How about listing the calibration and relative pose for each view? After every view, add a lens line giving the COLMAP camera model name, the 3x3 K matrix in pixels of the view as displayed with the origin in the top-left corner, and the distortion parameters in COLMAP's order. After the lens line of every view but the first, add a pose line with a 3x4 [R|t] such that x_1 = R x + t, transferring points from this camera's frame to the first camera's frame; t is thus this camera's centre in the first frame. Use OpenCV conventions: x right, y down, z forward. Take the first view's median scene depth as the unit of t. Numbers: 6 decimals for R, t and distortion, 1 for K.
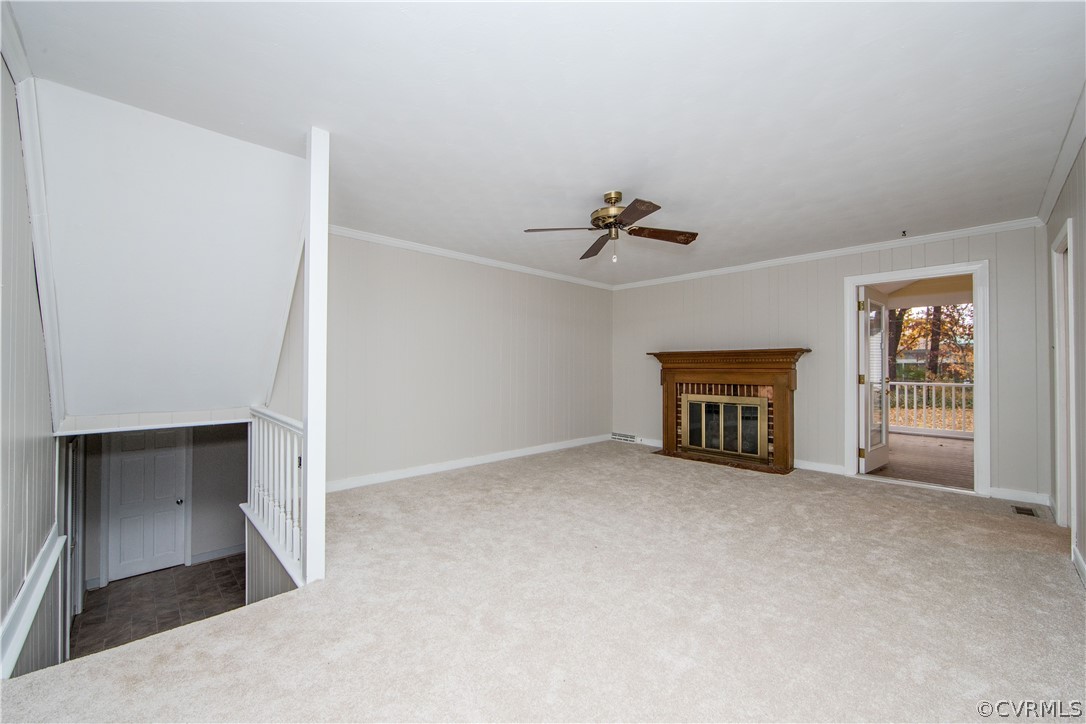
lens RADIAL K [[433.3, 0, 548.1], [0, 433.3, 359.9], [0, 0, 1]] dist [-0.014033, 0.002295]
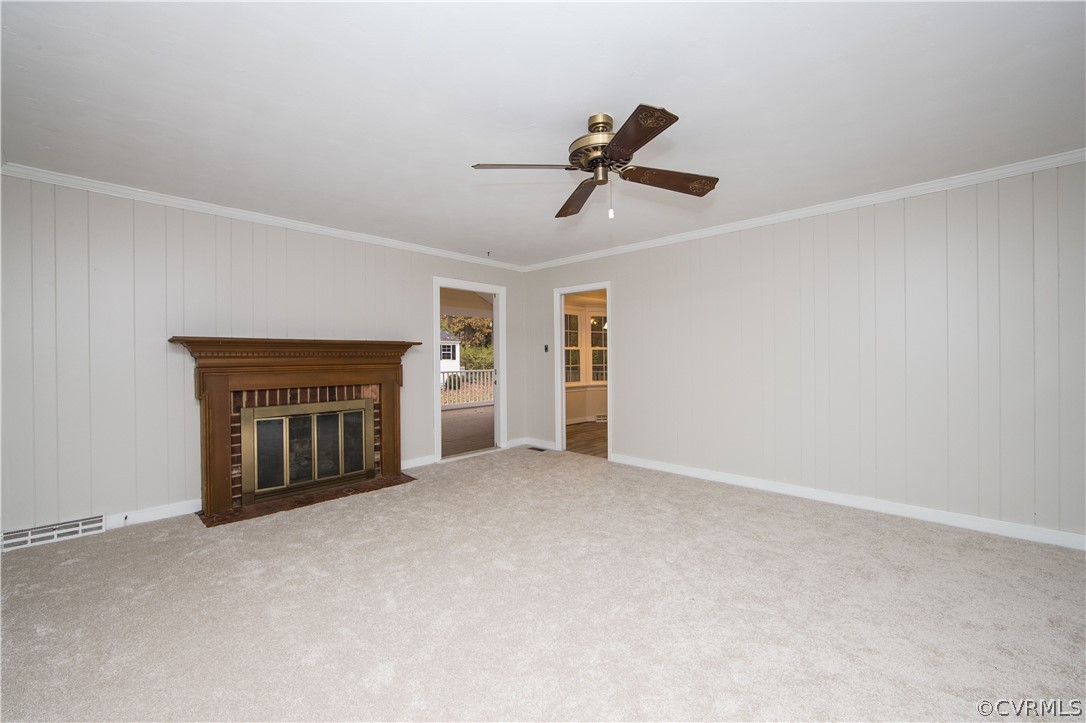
lens RADIAL K [[433.3, 0, 547.3], [0, 433.3, 360.1], [0, 0, 1]] dist [-0.014033, 0.002295]
pose [[-0.001122, -0.001754, 0.999998, -0.322619], [0.006270, 0.999979, 0.001761, 0.012870], [-0.999980, 0.006272, -0.001111, 0.631965]]
